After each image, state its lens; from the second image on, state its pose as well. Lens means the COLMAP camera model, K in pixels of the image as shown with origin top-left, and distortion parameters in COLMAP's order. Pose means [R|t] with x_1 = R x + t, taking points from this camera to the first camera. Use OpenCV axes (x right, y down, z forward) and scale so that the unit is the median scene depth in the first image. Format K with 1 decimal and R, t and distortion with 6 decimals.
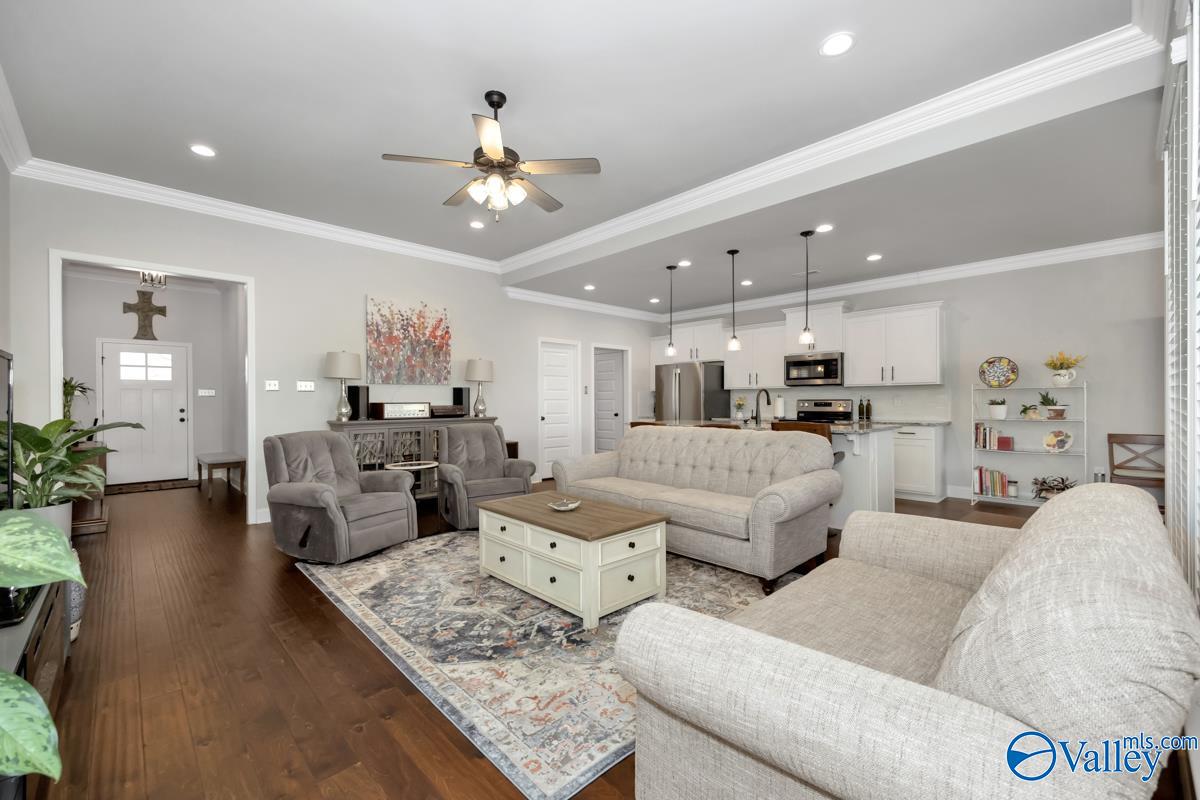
lens RADIAL K [[494.8, 0, 605.2], [0, 494.8, 403.2], [0, 0, 1]] dist [0.001806, 0.000433]
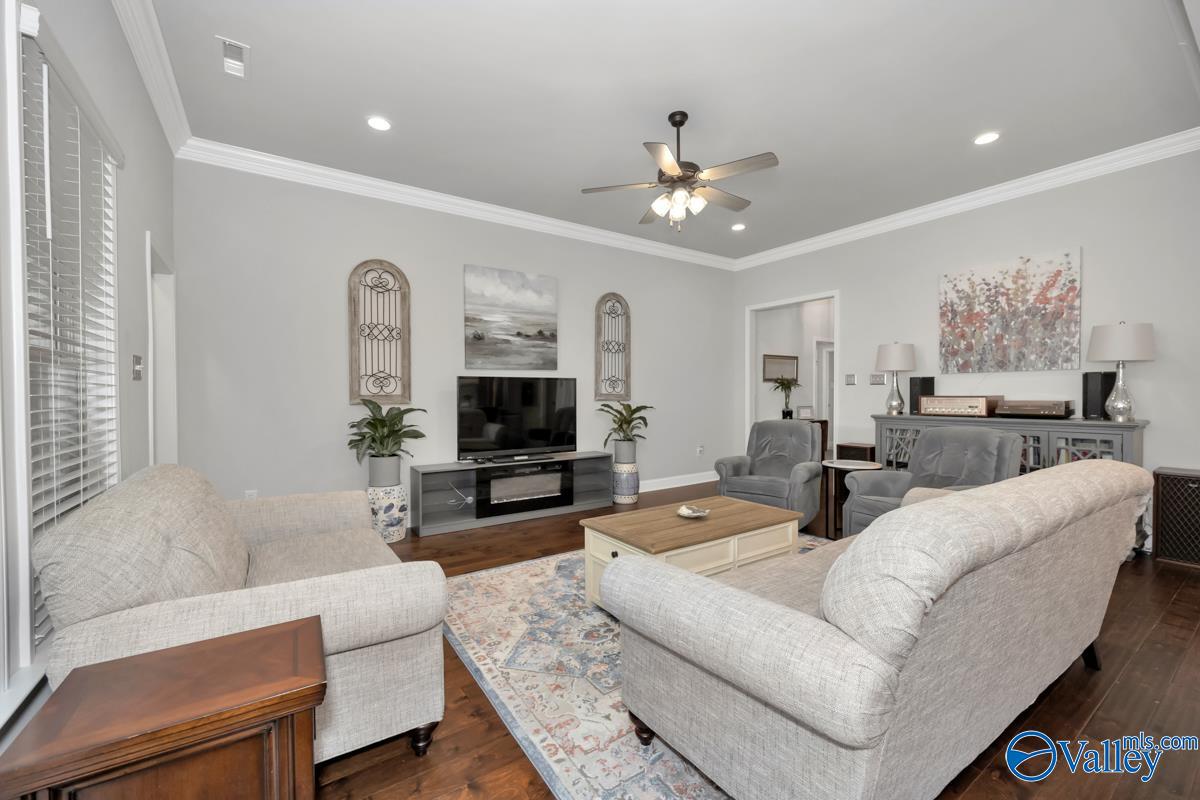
lens RADIAL K [[494.8, 0, 610.0], [0, 494.8, 398.4], [0, 0, 1]] dist [0.001806, 0.000433]
pose [[-0.164665, 0.018418, -0.986178, 0.451772], [0.002332, 0.999830, 0.018283, -0.012239], [0.986347, 0.000711, -0.164680, 0.529316]]
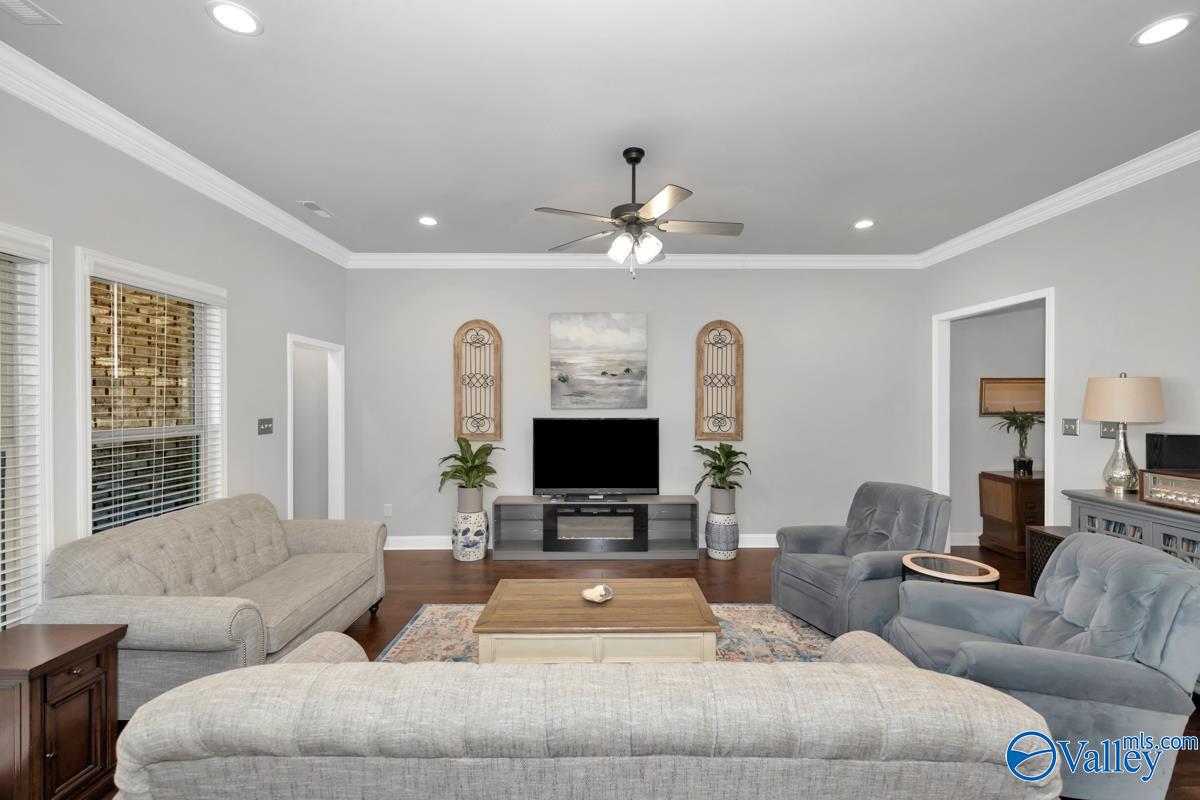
lens RADIAL K [[515.1, 0, 599.3], [0, 515.1, 396.4], [0, 0, 1]] dist [0.009469, 0.000269]
pose [[-0.688364, 0.003102, -0.725359, 0.295481], [0.002979, 0.999995, 0.001449, -0.069673], [0.725359, -0.001164, -0.688370, 0.848875]]
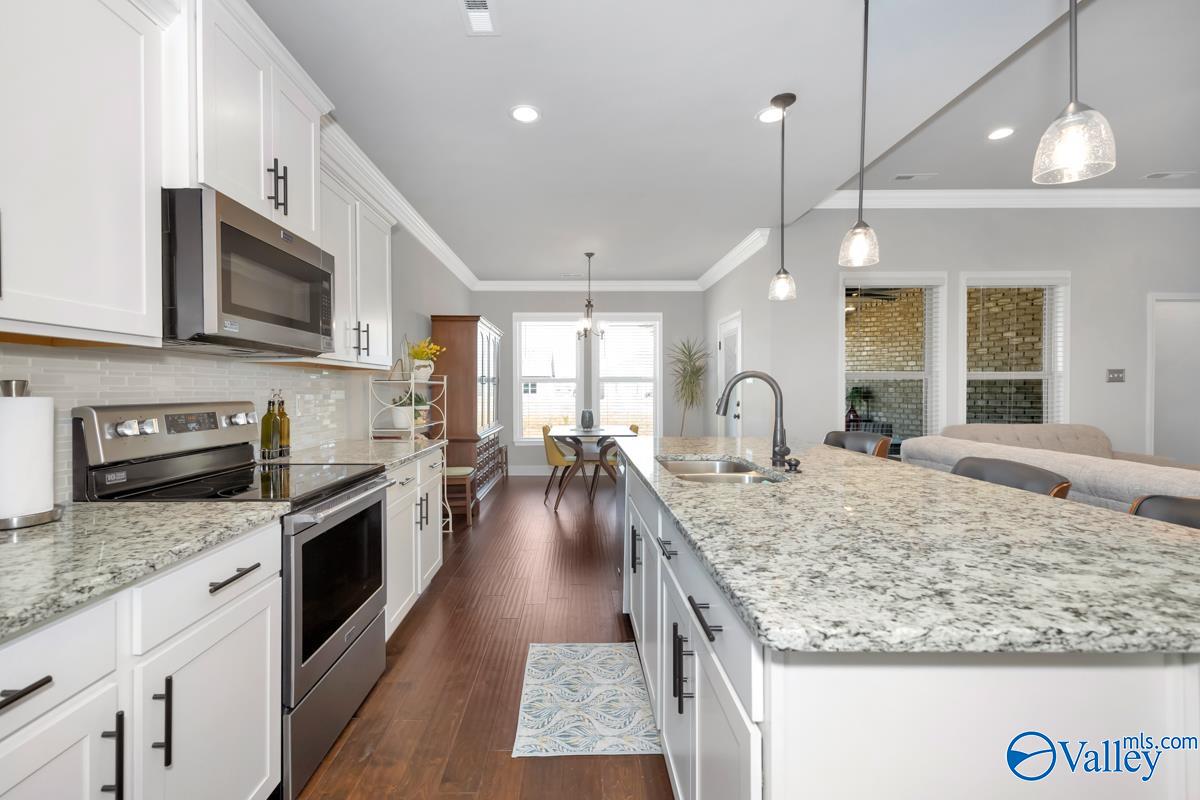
lens RADIAL K [[526.3, 0, 589.3], [0, 526.3, 396.4], [0, 0, 1]] dist [0.001680, -0.000157]
pose [[-0.713527, -0.002558, 0.700623, 0.118483], [0.007248, 0.999913, 0.011032, -0.014205], [-0.700590, 0.012950, -0.713447, 1.230524]]
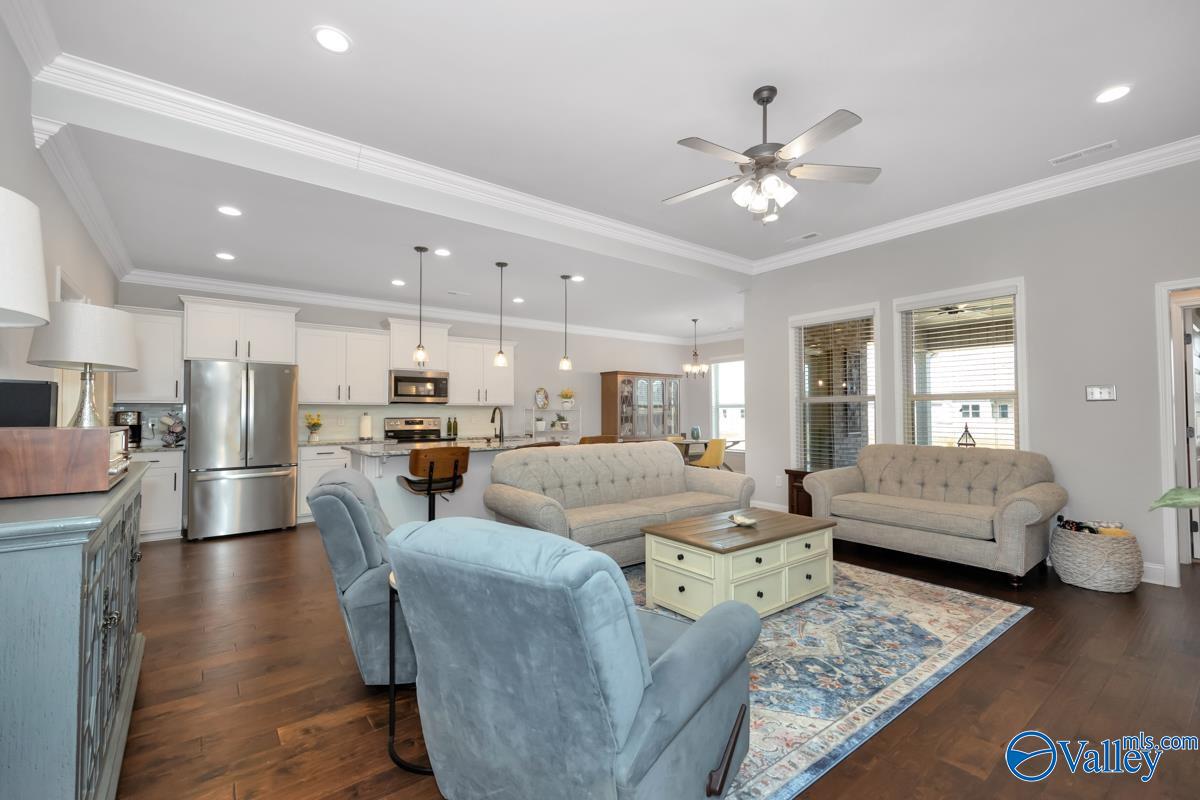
lens RADIAL K [[494.8, 0, 605.8], [0, 494.8, 399.1], [0, 0, 1]] dist [0.001806, 0.000433]
pose [[0.095911, 0.037519, 0.994683, -0.587469], [0.010940, 0.999189, -0.038744, -0.001991], [-0.995330, 0.014598, 0.095423, 0.618257]]
